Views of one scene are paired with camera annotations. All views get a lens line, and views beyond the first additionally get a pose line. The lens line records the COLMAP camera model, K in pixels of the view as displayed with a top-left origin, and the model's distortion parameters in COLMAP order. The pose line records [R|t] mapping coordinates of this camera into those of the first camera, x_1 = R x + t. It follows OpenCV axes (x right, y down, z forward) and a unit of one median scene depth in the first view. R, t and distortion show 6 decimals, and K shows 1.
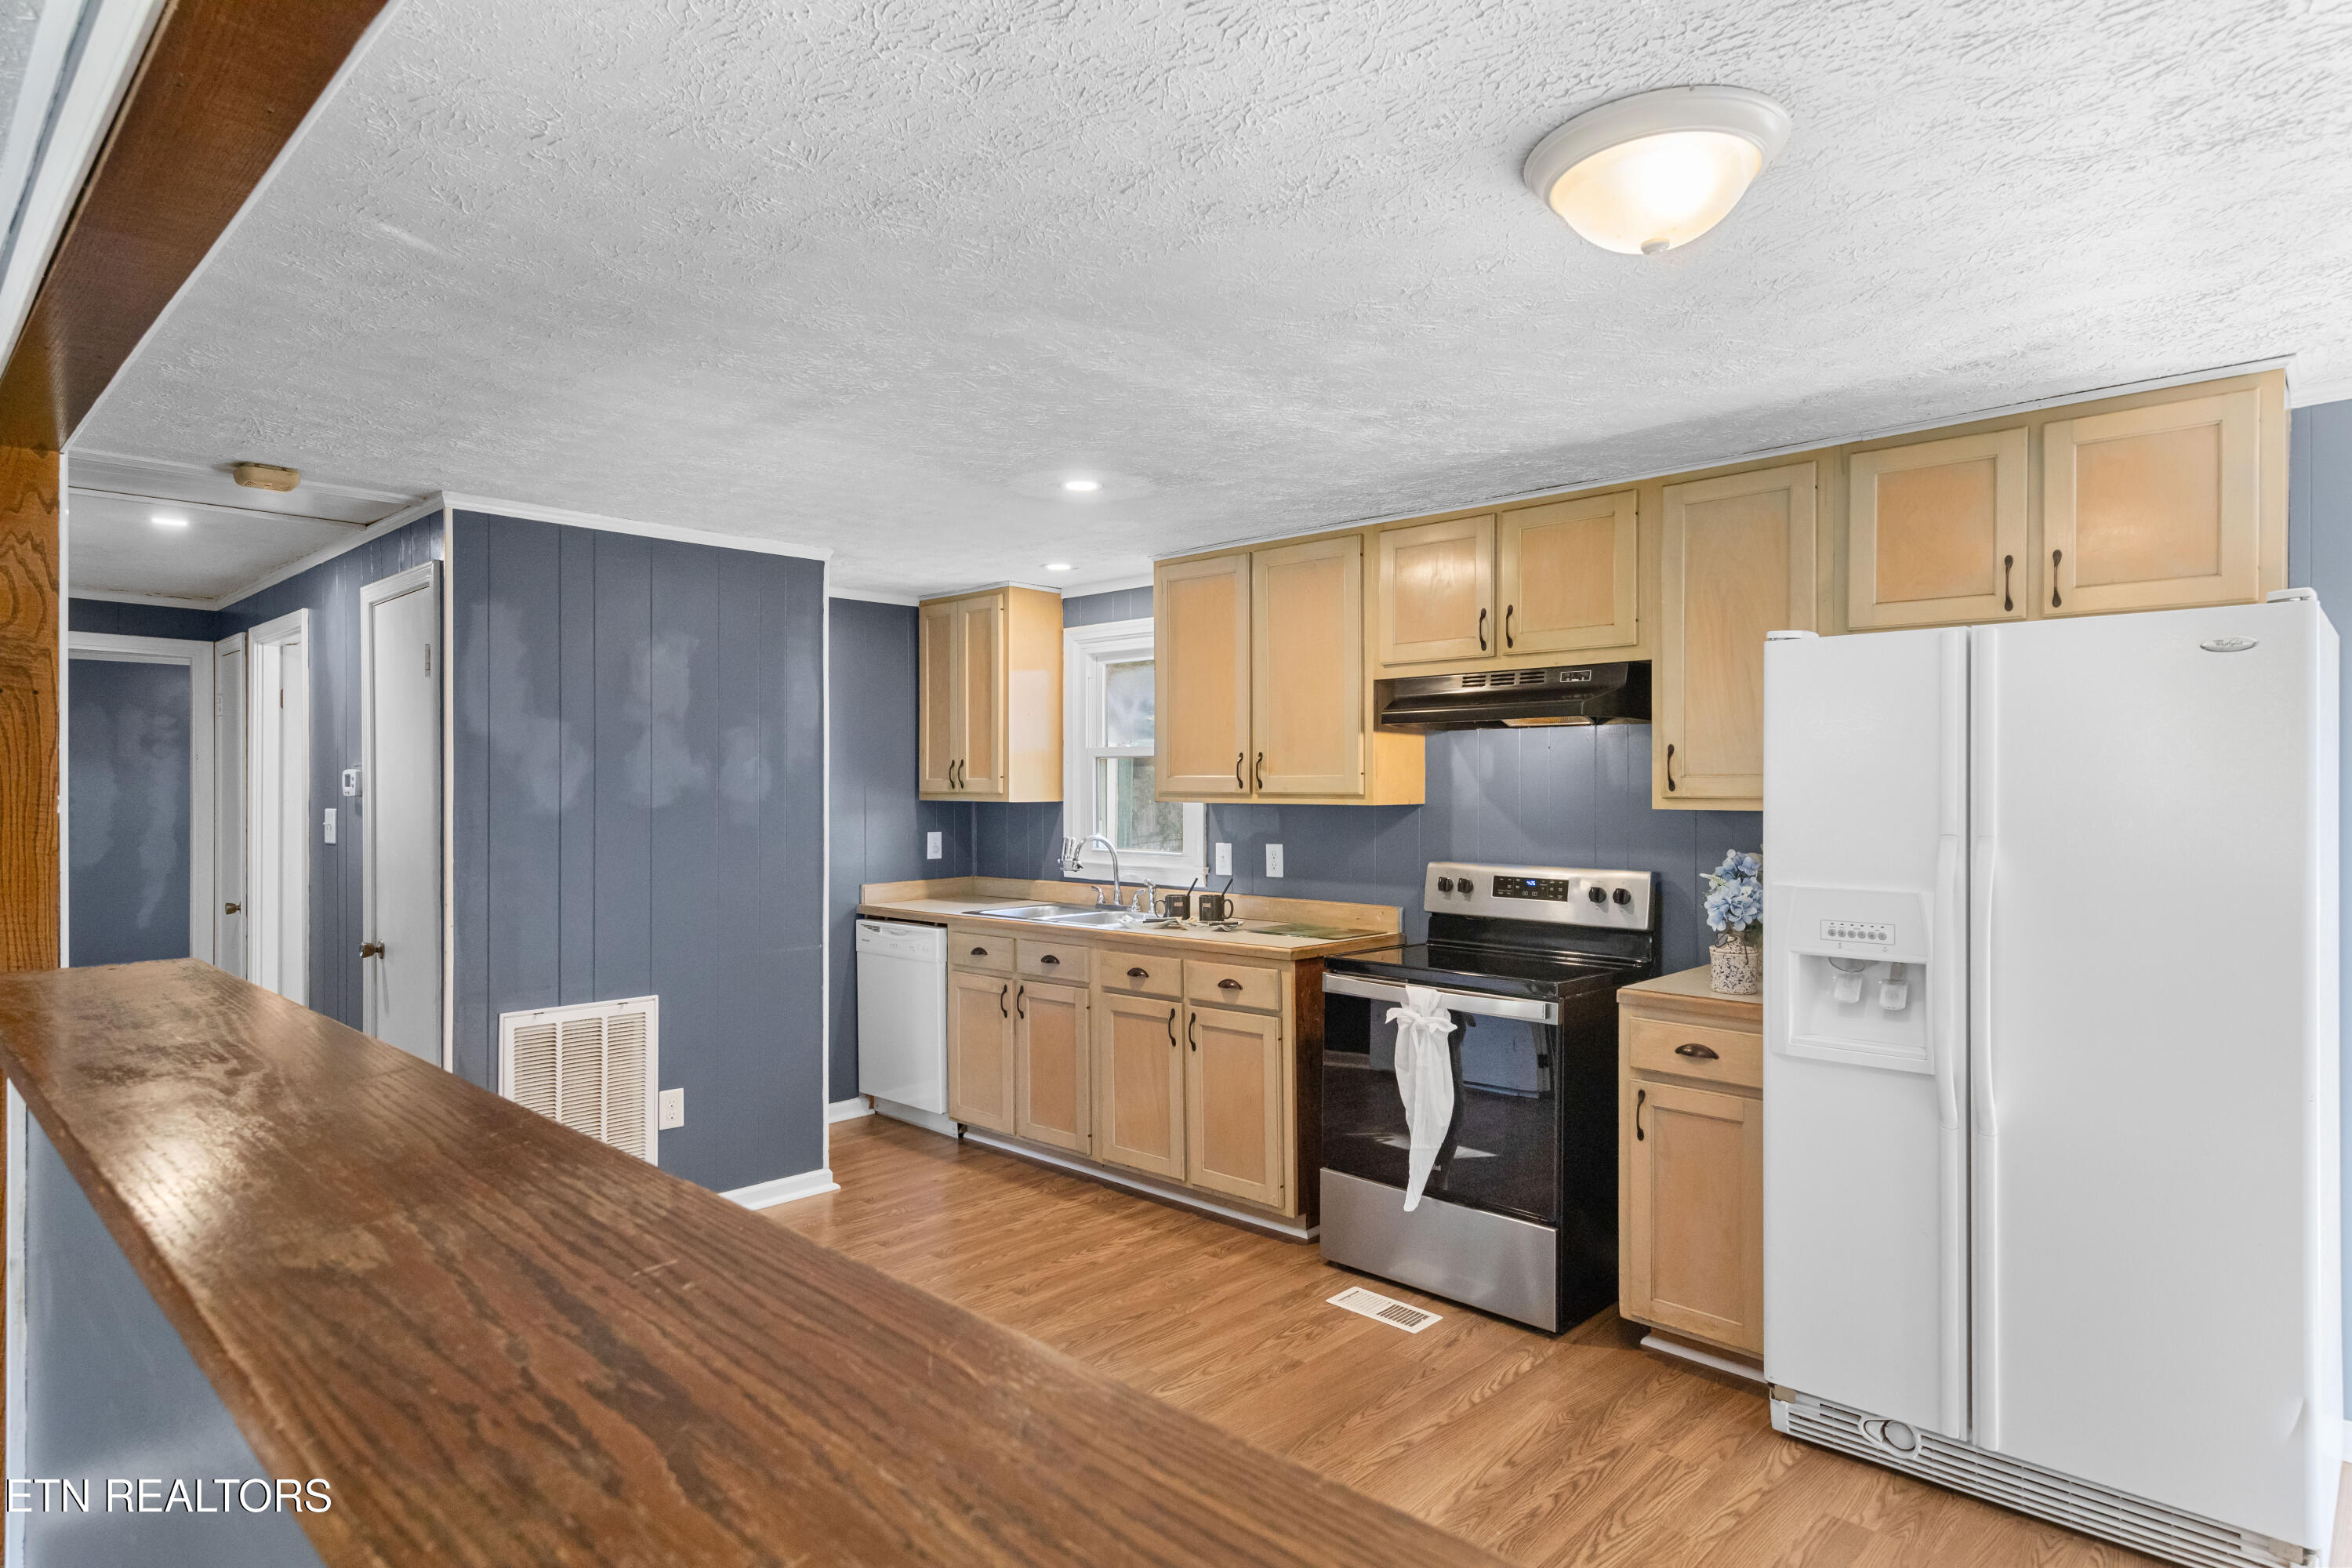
lens RADIAL K [[1306.1, 0, 1176.0], [0, 1306.1, 784.0], [0, 0, 1]] dist [0.000670, -0.000390]
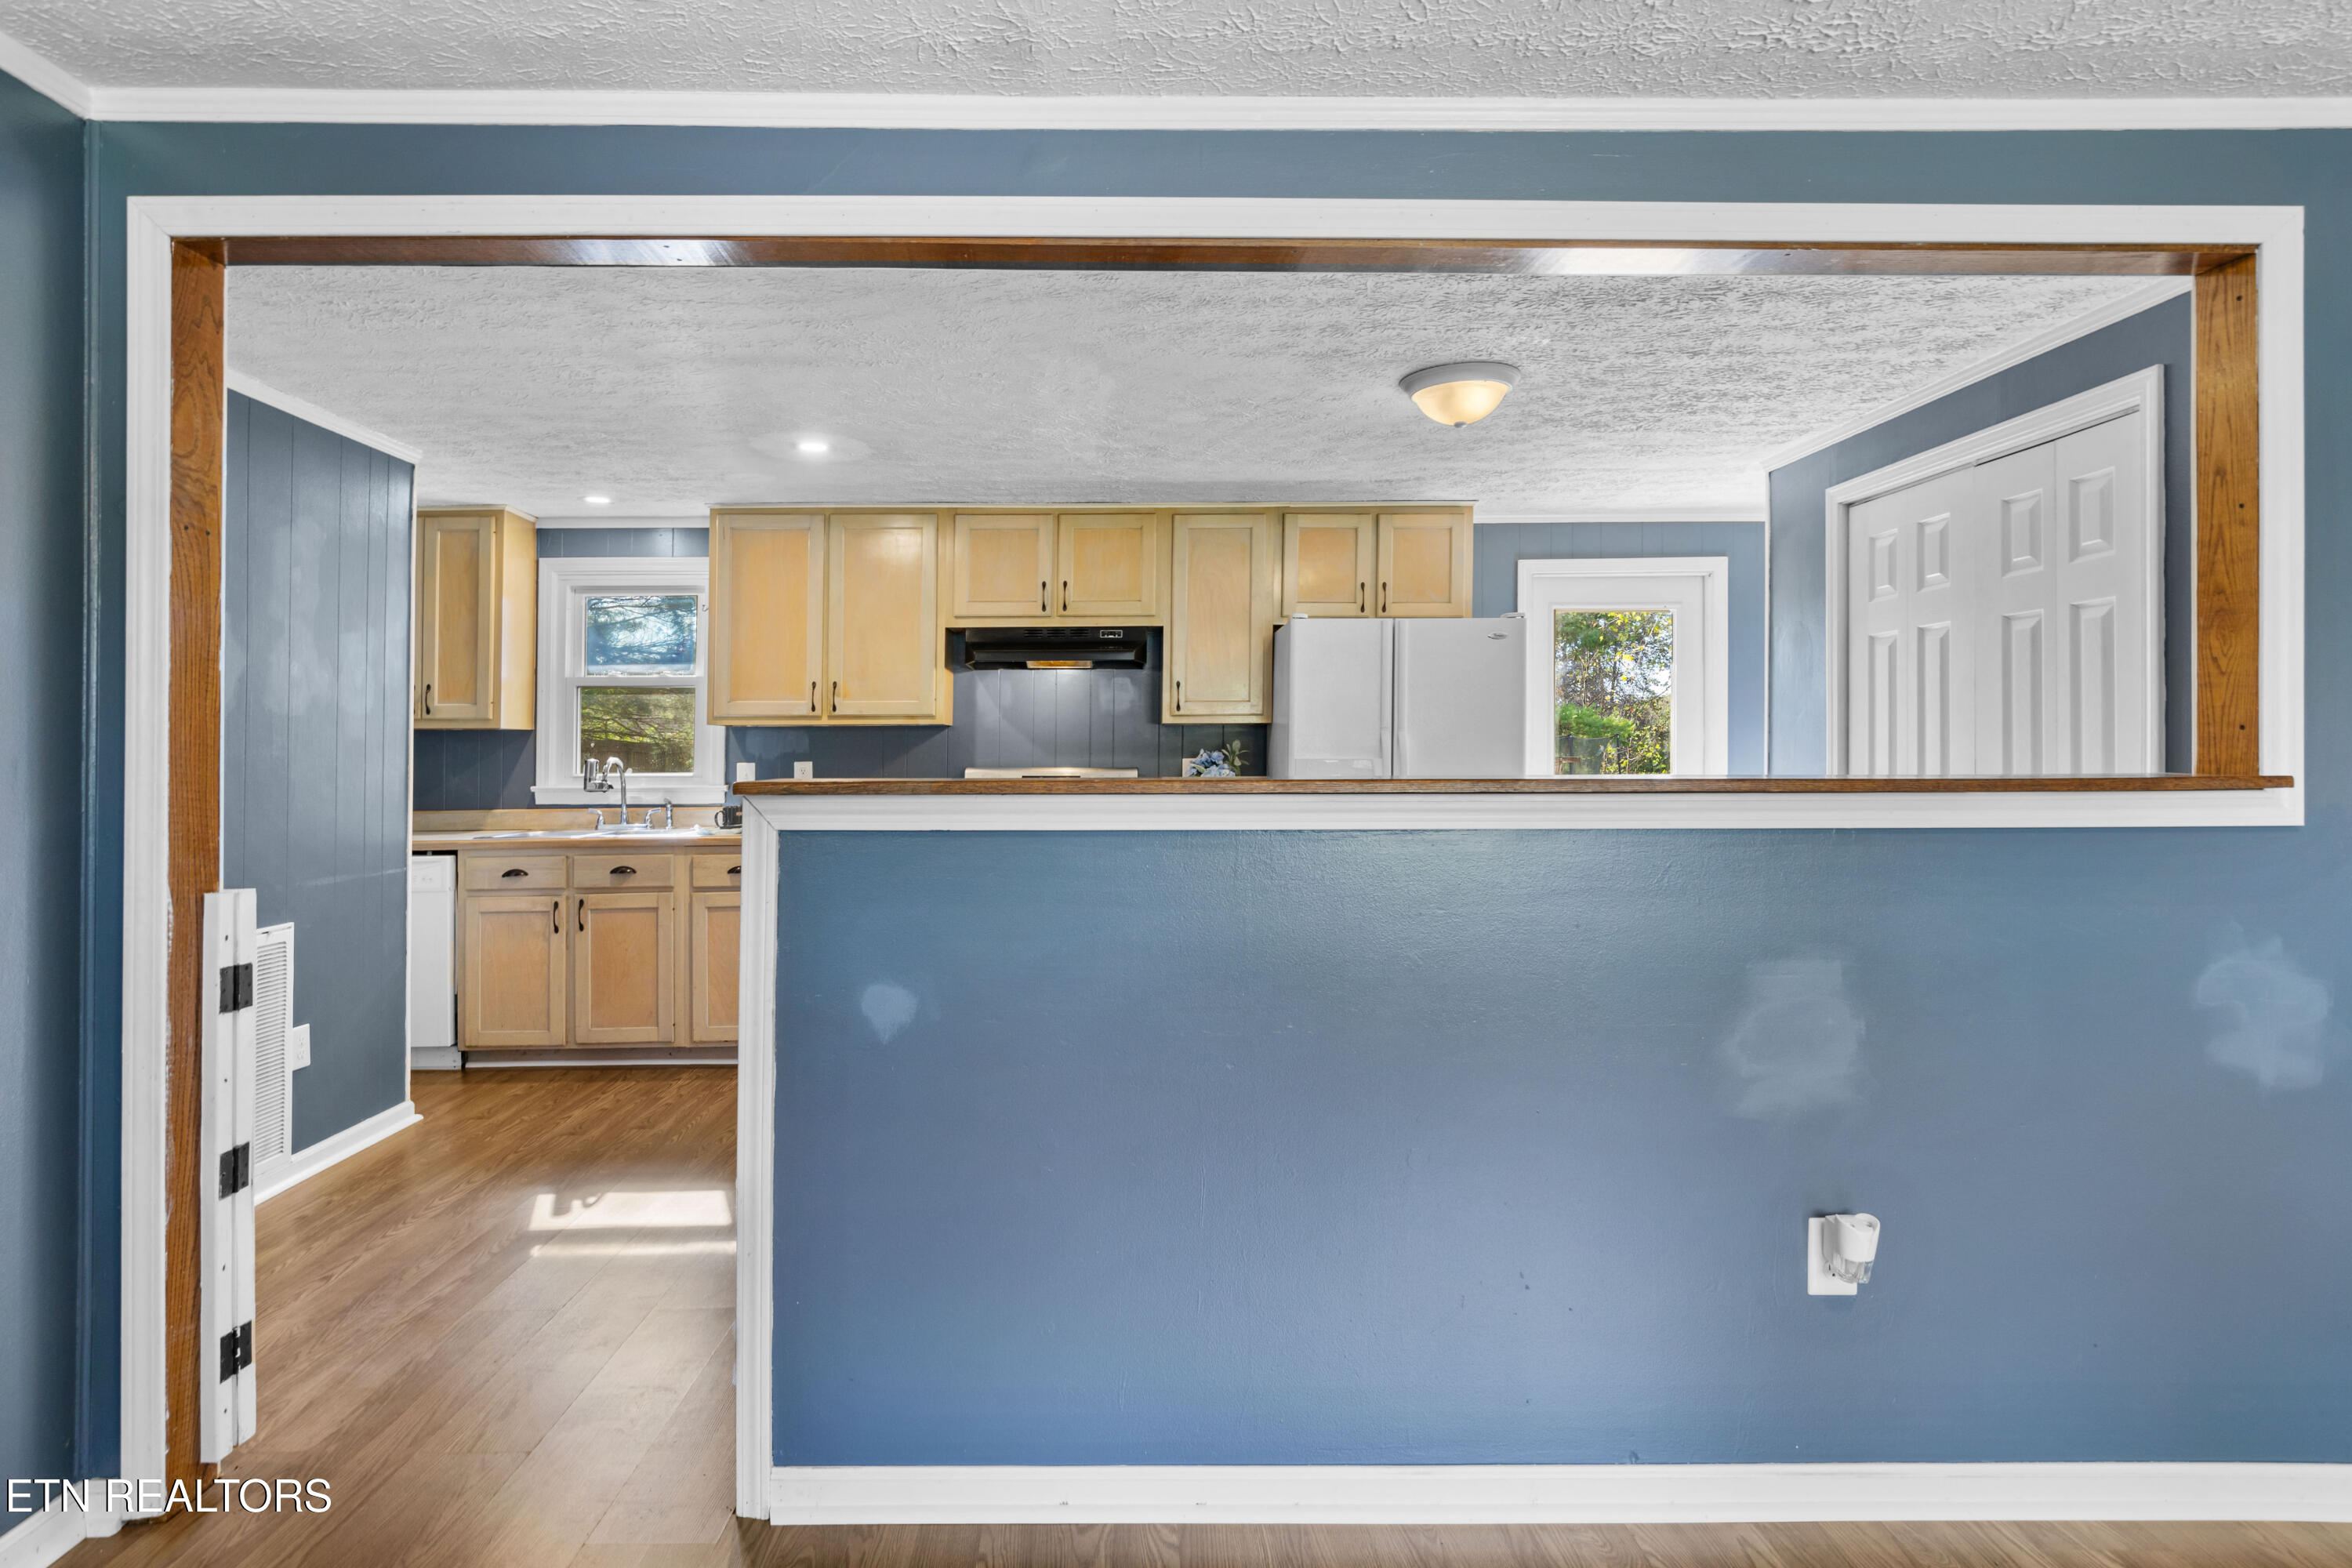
lens RADIAL K [[1291.1, 0, 1131.4], [0, 1291.1, 710.8], [0, 0, 1]] dist [0.003842, -0.000336]
pose [[0.723779, 0.023399, 0.689635, -0.612189], [0.002807, 0.999317, -0.036852, 0.052028], [-0.690026, 0.028608, 0.723219, -0.057751]]
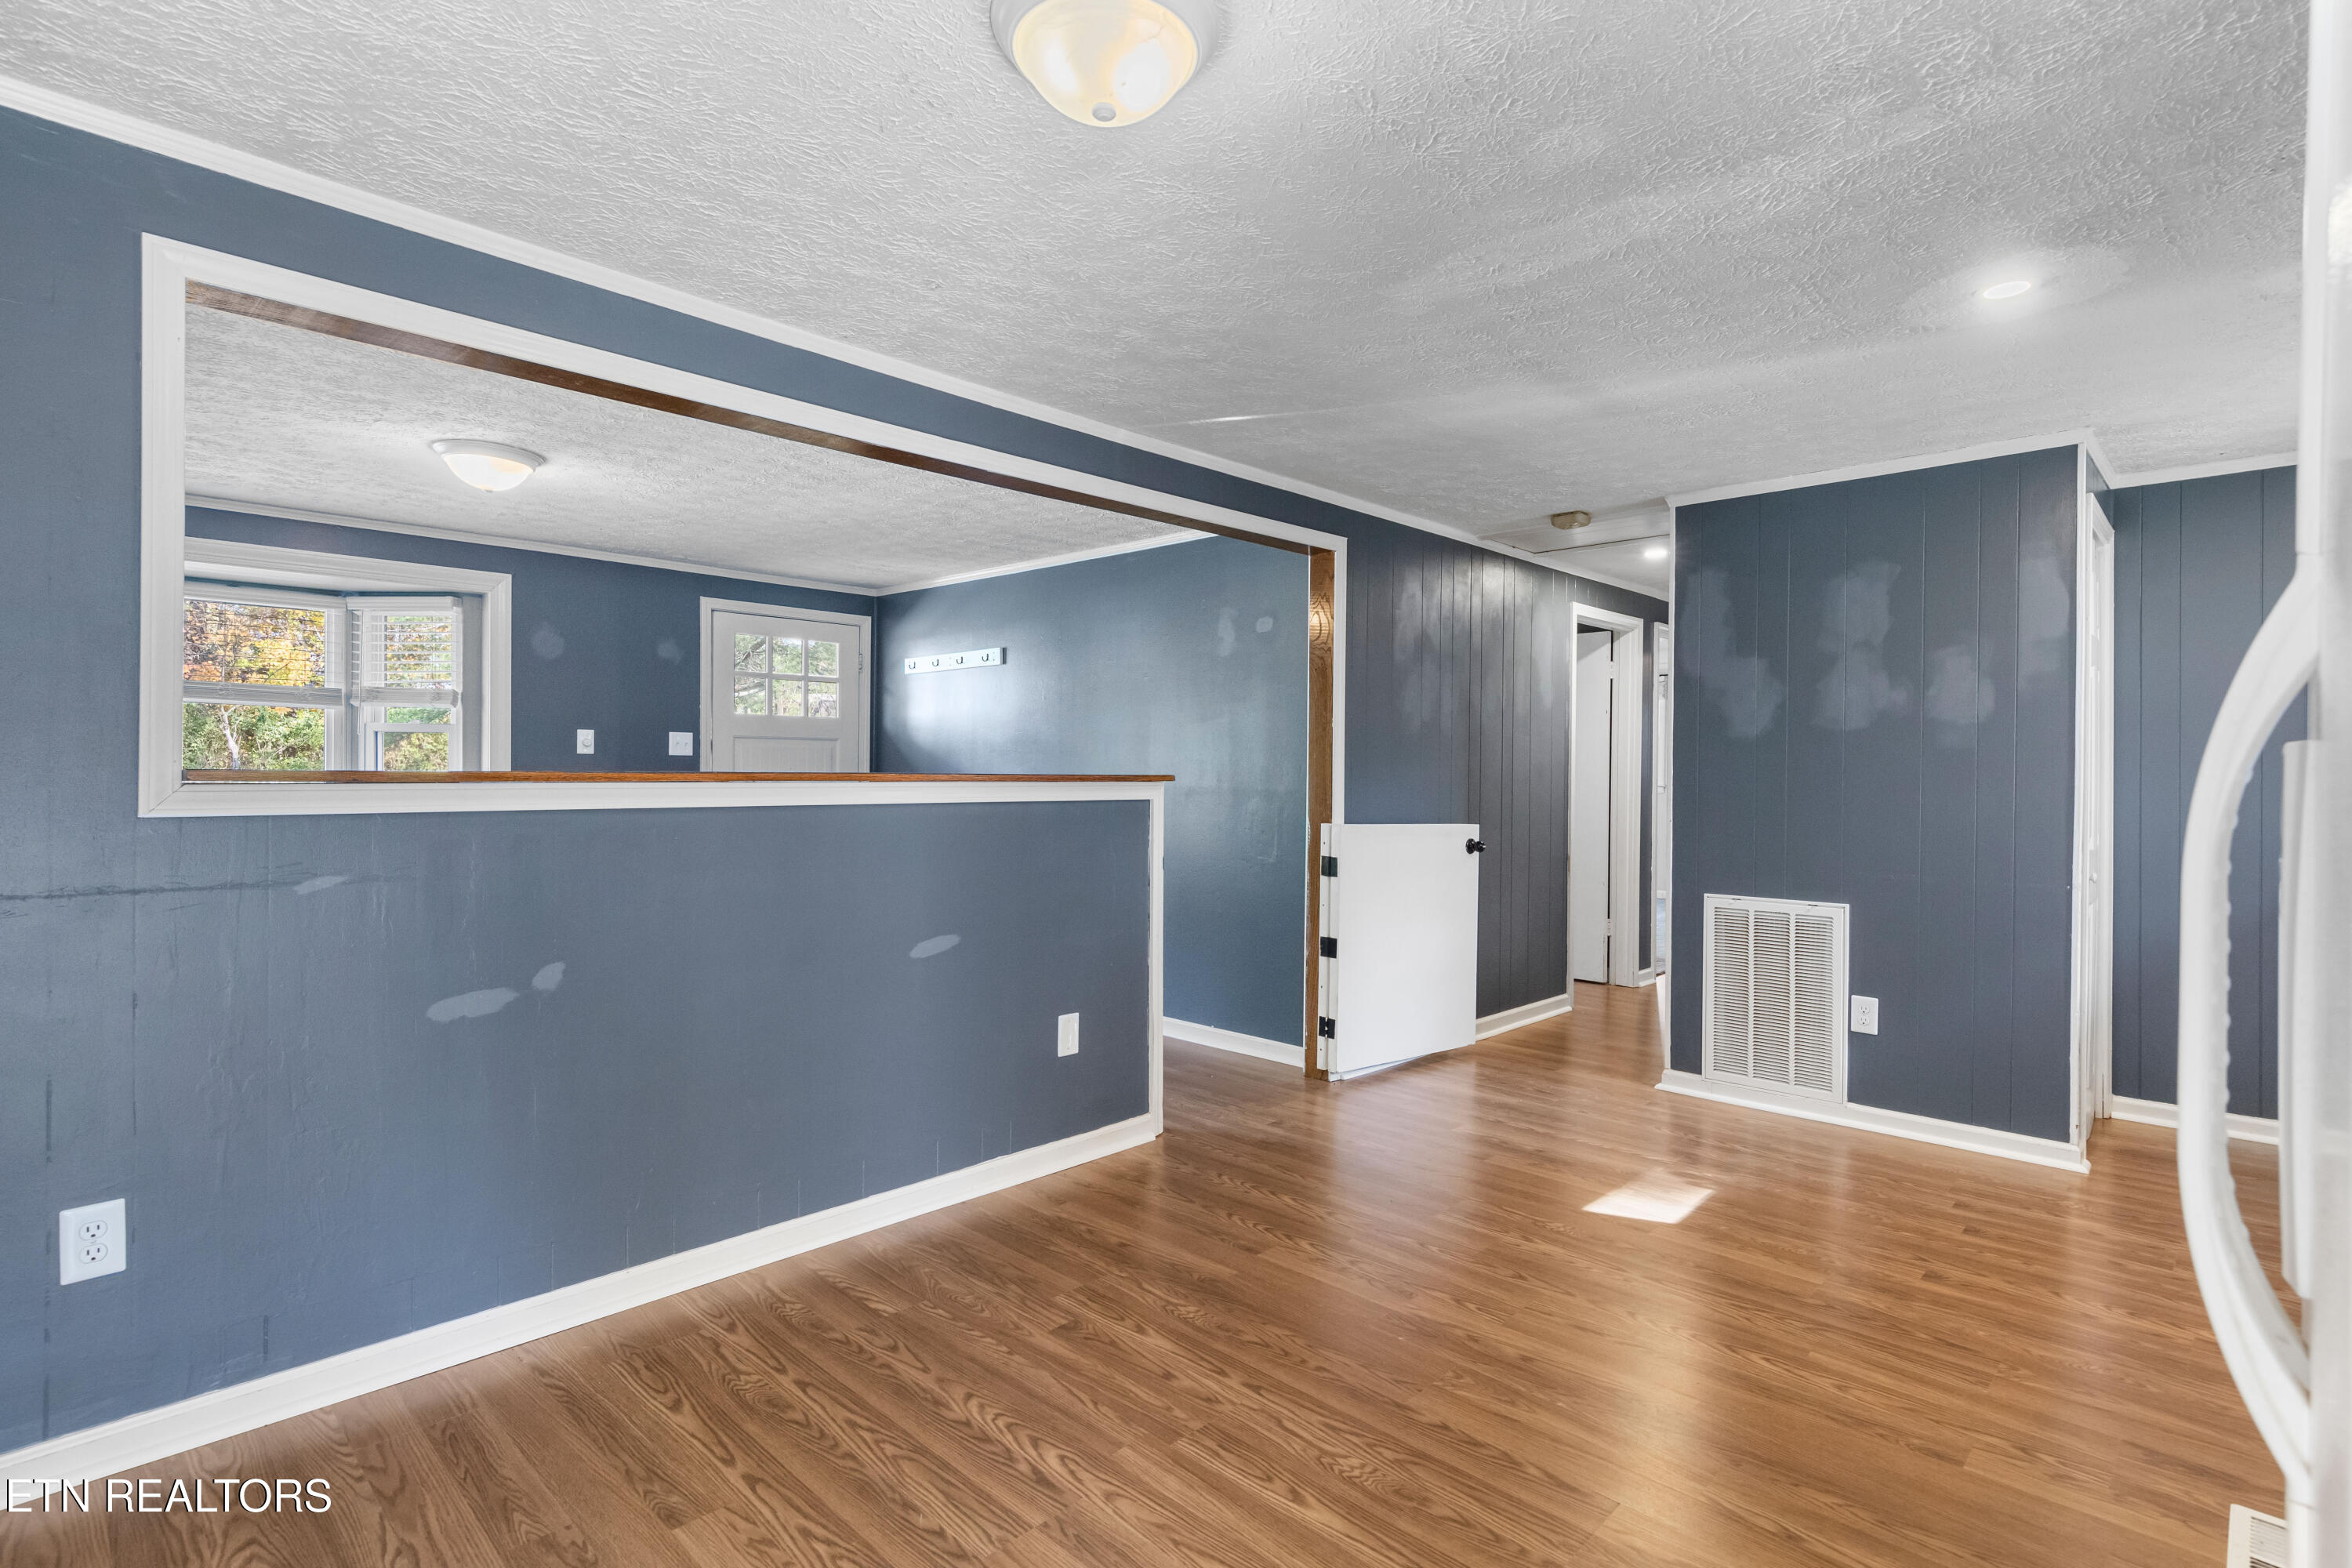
lens RADIAL K [[1135.4, 0, 1165.8], [0, 1135.4, 775.9], [0, 0, 1]] dist [0.012848, -0.000442]
pose [[-0.008660, 0.000925, -0.999962, 0.563201], [-0.006671, 0.999977, 0.000982, 0.060287], [0.999940, 0.006679, -0.008654, 0.456664]]
